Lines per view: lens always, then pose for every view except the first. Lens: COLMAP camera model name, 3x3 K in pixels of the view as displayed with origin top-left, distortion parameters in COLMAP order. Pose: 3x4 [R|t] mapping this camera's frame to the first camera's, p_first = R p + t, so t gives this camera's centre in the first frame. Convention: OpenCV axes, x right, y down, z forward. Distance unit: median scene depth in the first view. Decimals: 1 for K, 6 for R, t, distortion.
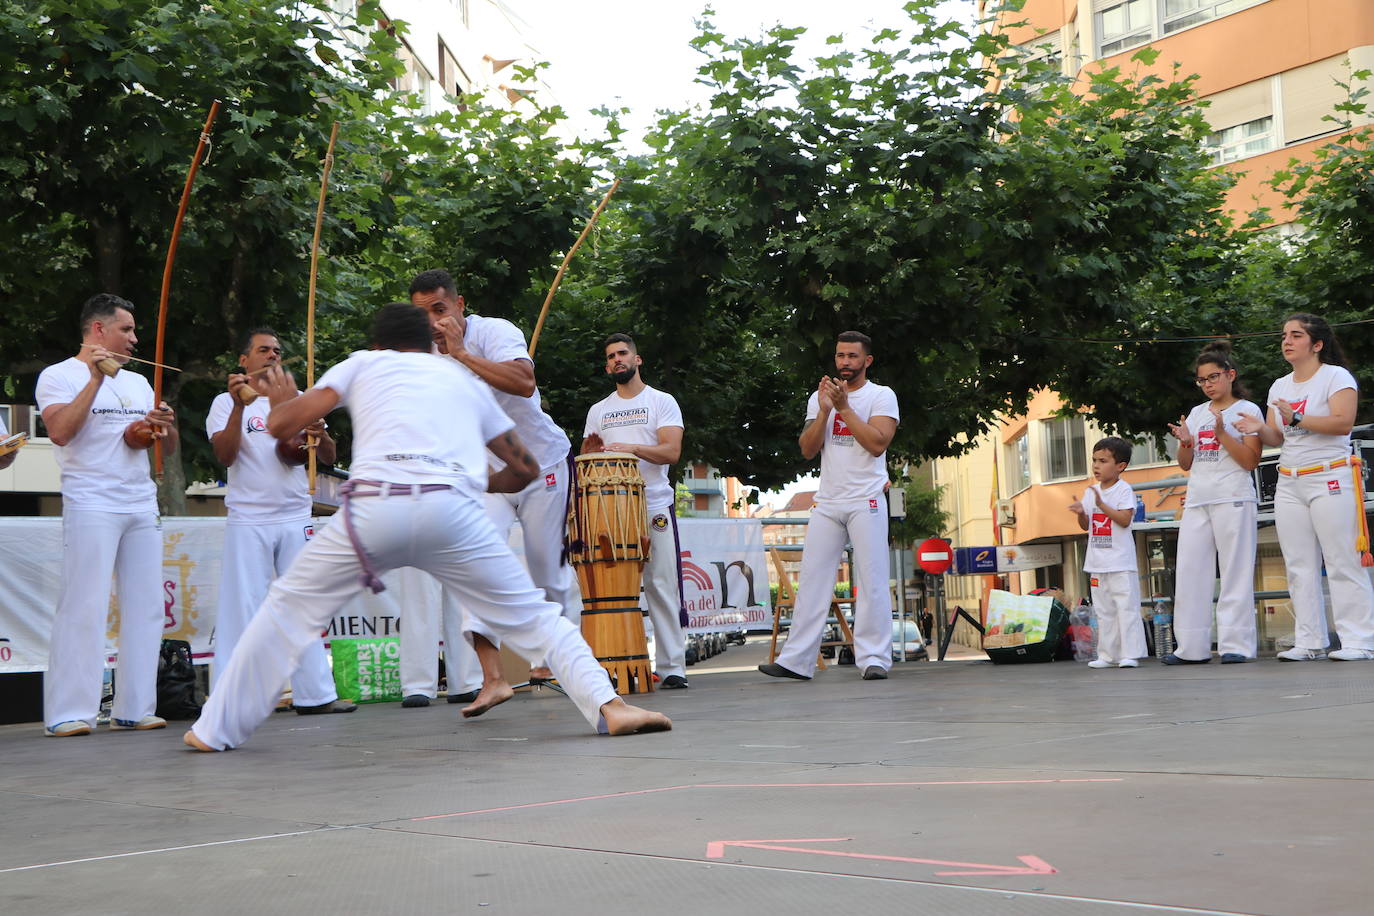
lens RADIAL K [[1699.9, 0, 663.0], [0, 1699.9, 481.5], [0, 0, 1]] dist [-0.031782, 0.373187]
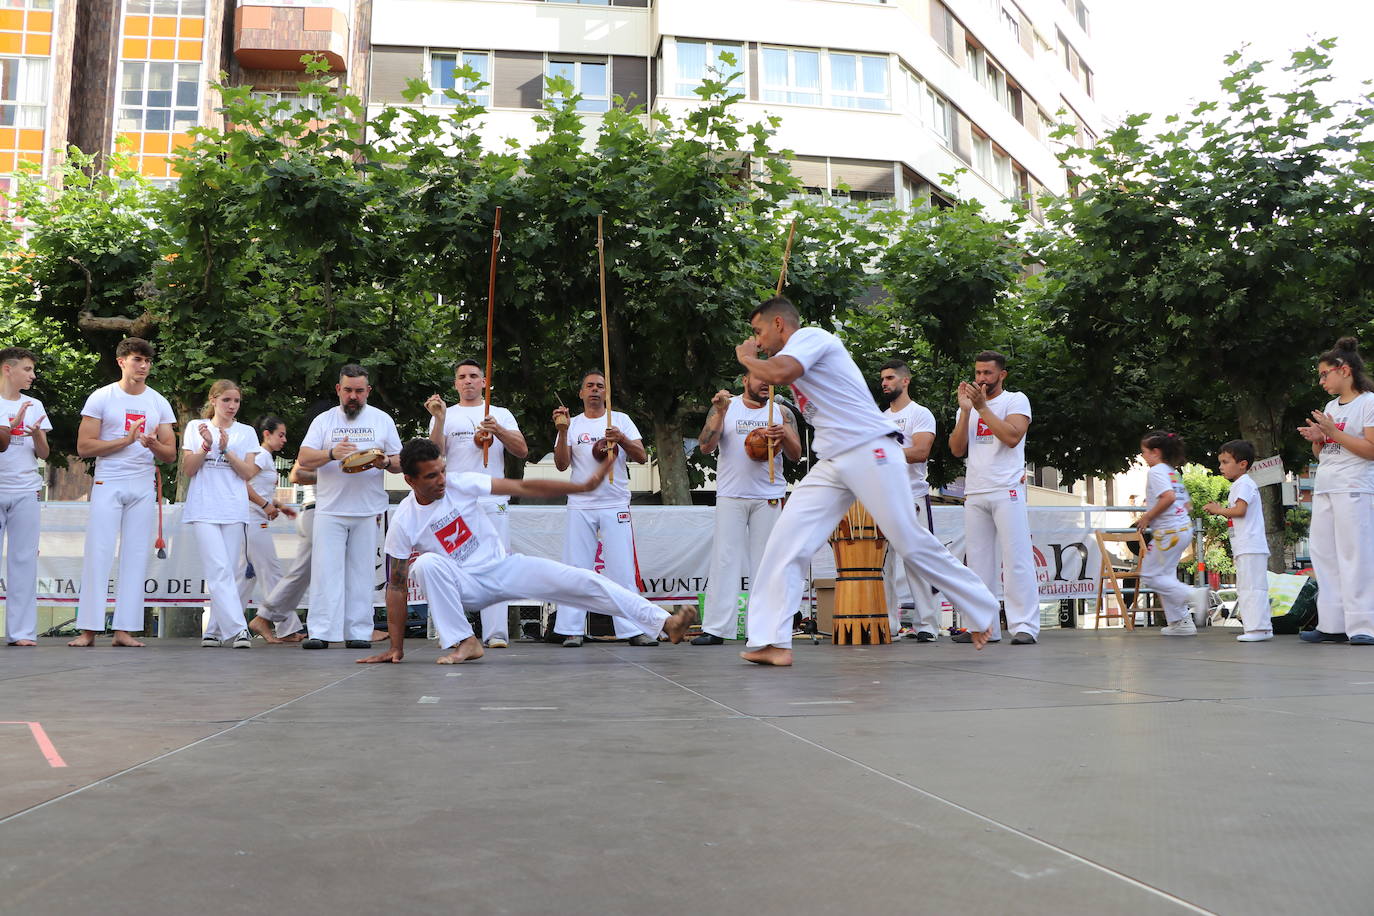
lens RADIAL K [[1133.3, 0, 646.3], [0, 1133.3, 470.0], [0, 0, 1]] dist [-0.183885, 0.154313]
pose [[0.852938, -0.015137, -0.521793, 0.178945], [0.009142, 0.999859, -0.014061, 0.003066], [0.521932, 0.007223, 0.852957, 0.129339]]
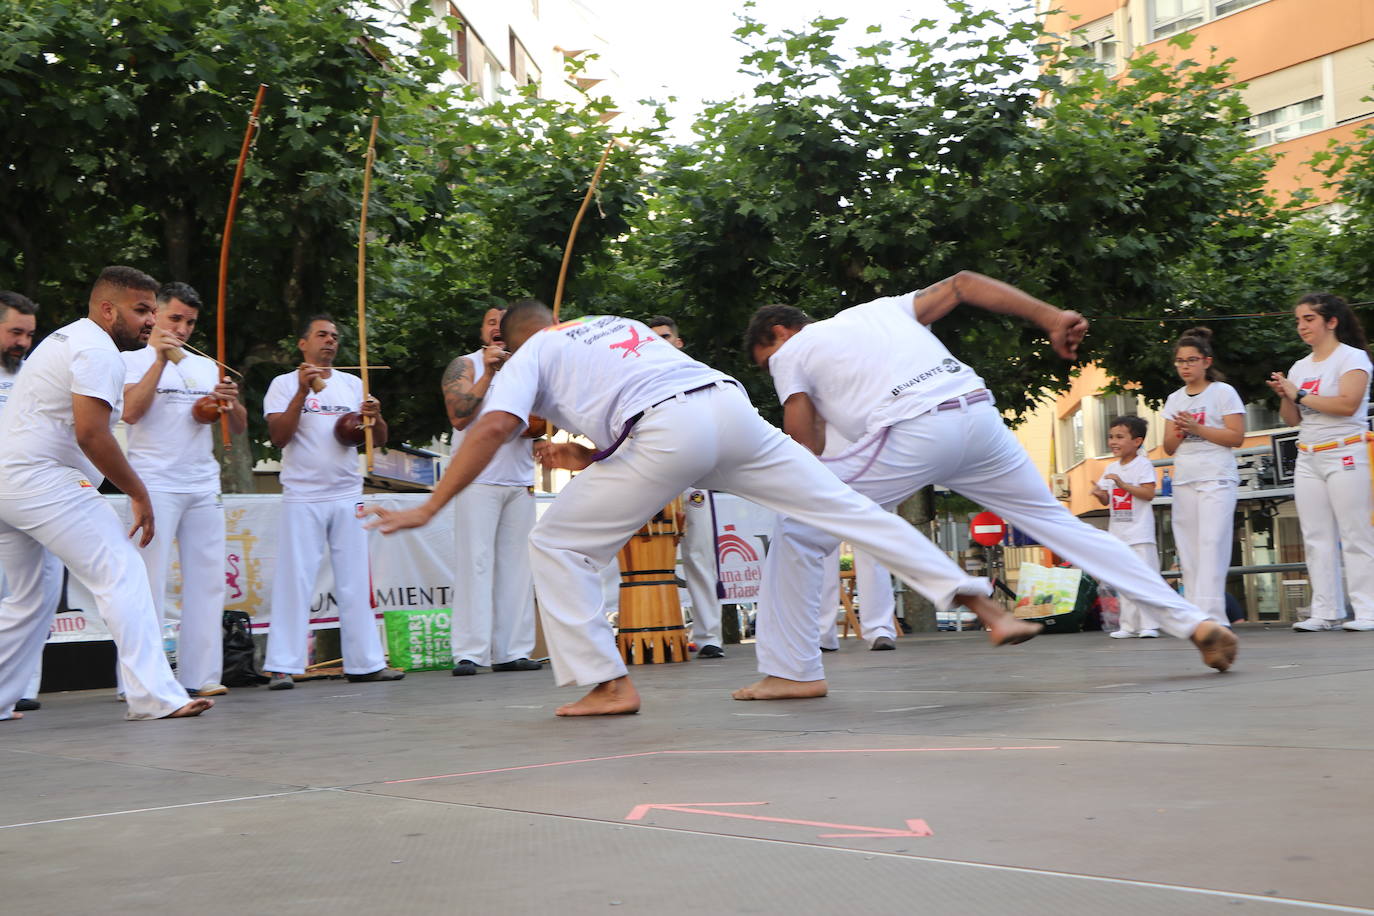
lens RADIAL K [[1645.7, 0, 671.5], [0, 1645.7, 479.9], [0, 0, 1]] dist [-0.050696, 0.351727]
pose [[0.999287, -0.003068, -0.037627, 0.014300], [0.003600, 0.999895, 0.014071, -0.000989], [0.037580, -0.014197, 0.999193, -0.004112]]
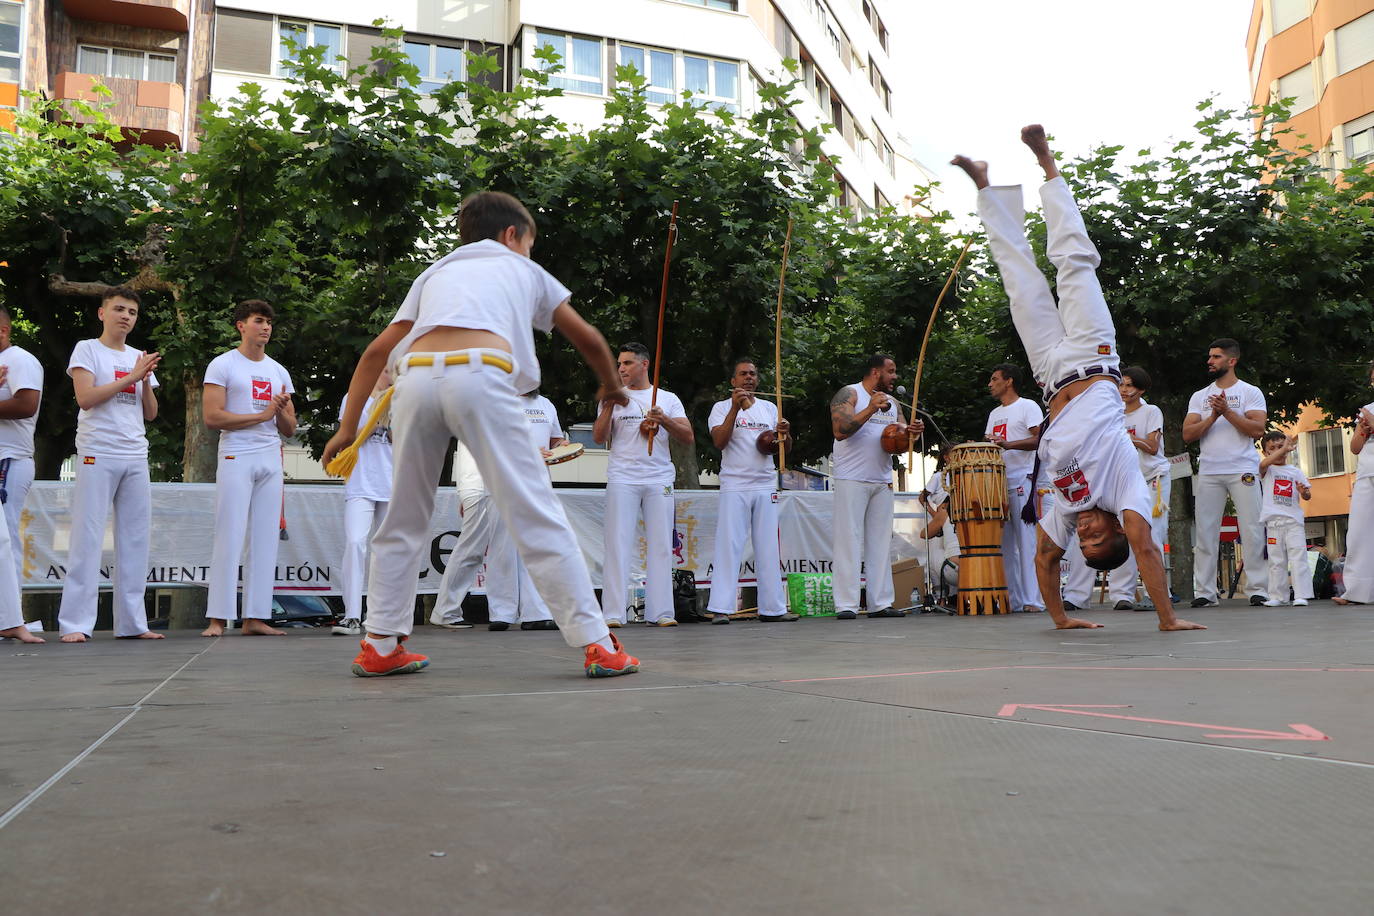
lens RADIAL K [[1125.8, 0, 678.0], [0, 1125.8, 479.2], [0, 0, 1]] dist [-0.179956, 0.155146]
pose [[0.952144, -0.002094, -0.305642, 0.007302], [0.001542, 0.999997, -0.002047, 0.009718], [0.305646, 0.001478, 0.952144, 0.035044]]
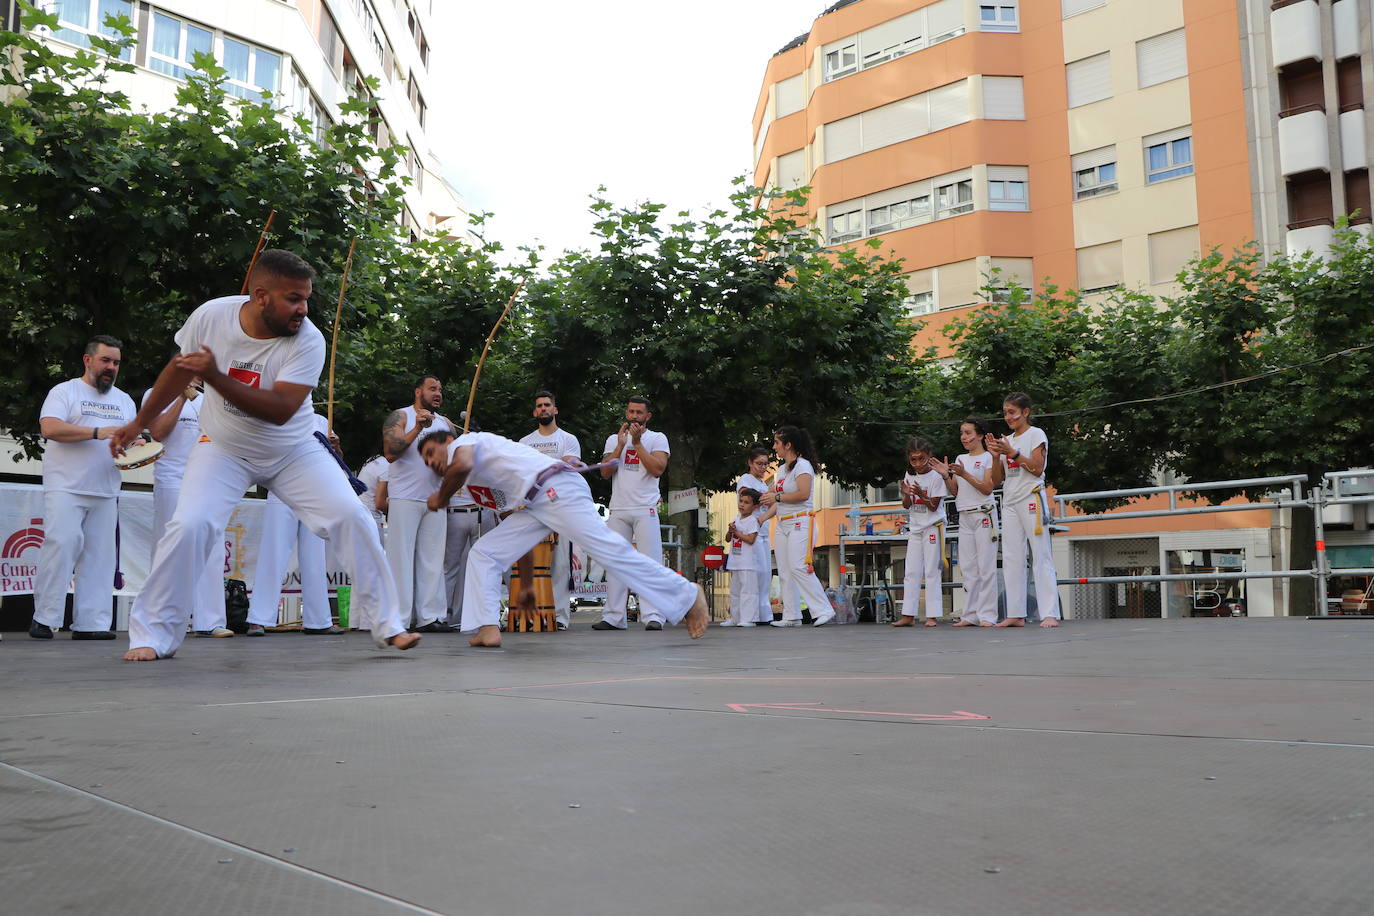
lens RADIAL K [[1128.4, 0, 662.7], [0, 1128.4, 474.2], [0, 0, 1]] dist [-0.182732, 0.160638]
pose [[0.991028, 0.057502, 0.120654, -0.026276], [-0.054124, 0.998050, -0.031095, 0.007651], [-0.122207, 0.024286, 0.992207, 0.004422]]
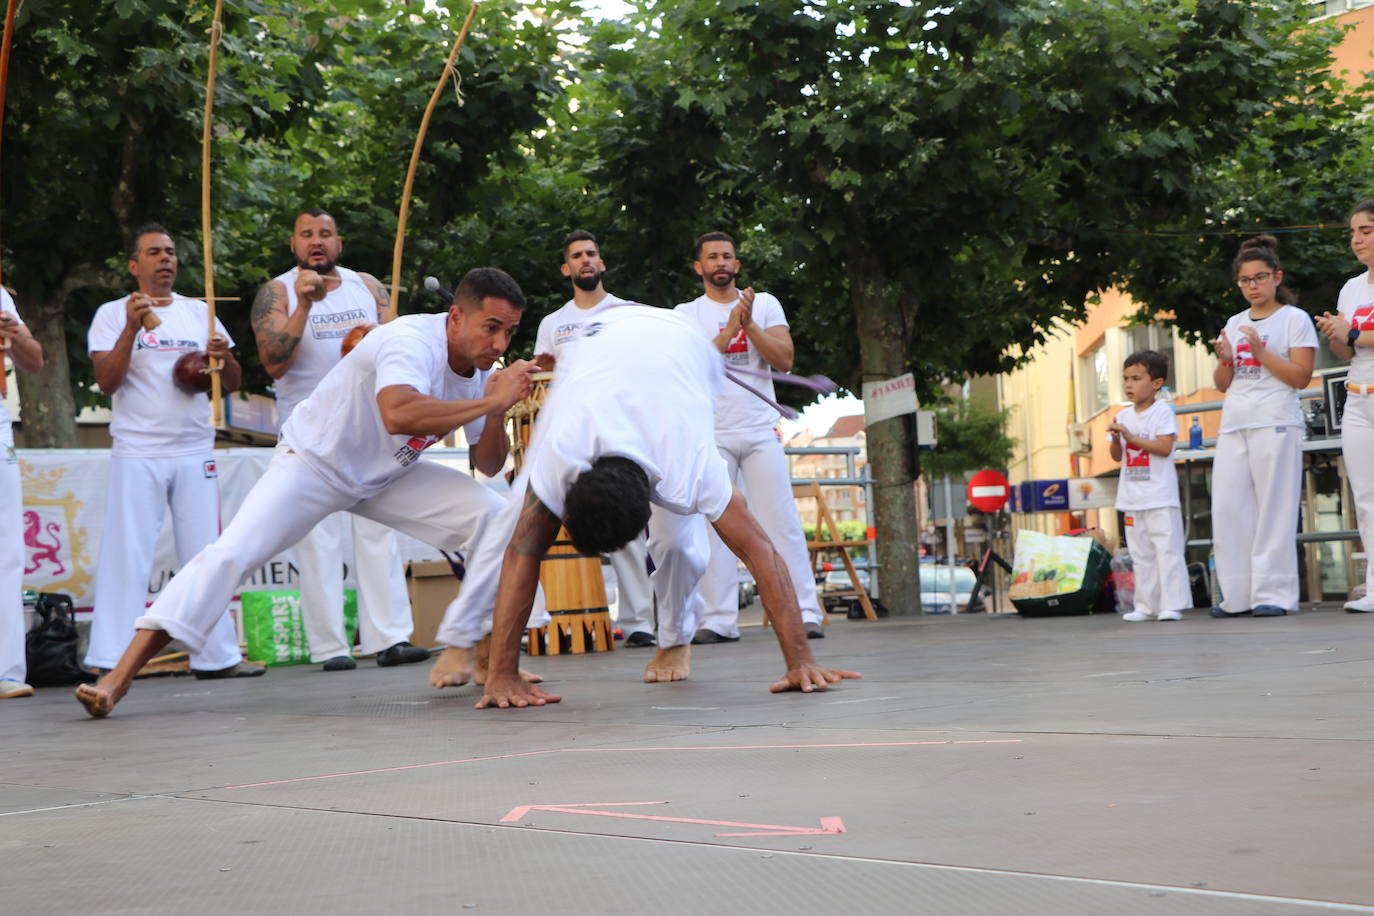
lens RADIAL K [[2024.7, 0, 661.4], [0, 2024.7, 486.8], [0, 0, 1]] dist [0.033743, 0.582114]
pose [[0.999938, -0.004909, -0.010028, 0.018991], [0.005316, 0.999143, 0.041047, -0.000639], [0.009817, -0.041097, 0.999107, -0.013345]]
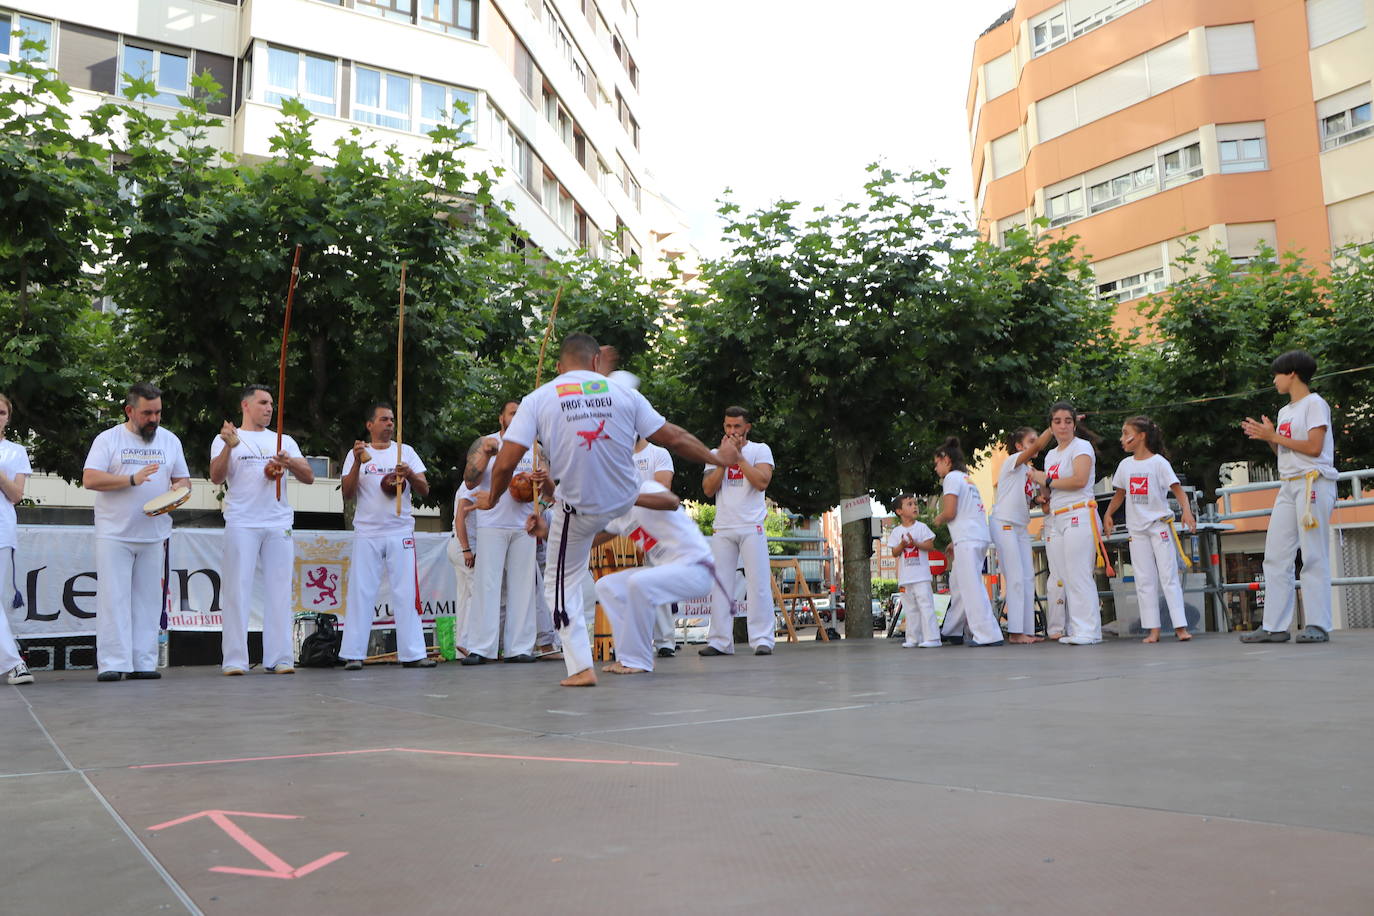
lens RADIAL K [[1128.4, 0, 662.7], [0, 1128.4, 474.2], [0, 0, 1]] dist [-0.182732, 0.160638]
pose [[0.994217, 0.006501, -0.107193, 0.070752], [-0.009874, 0.999471, -0.030972, -0.001141], [0.106935, 0.031851, 0.993756, 0.042552]]
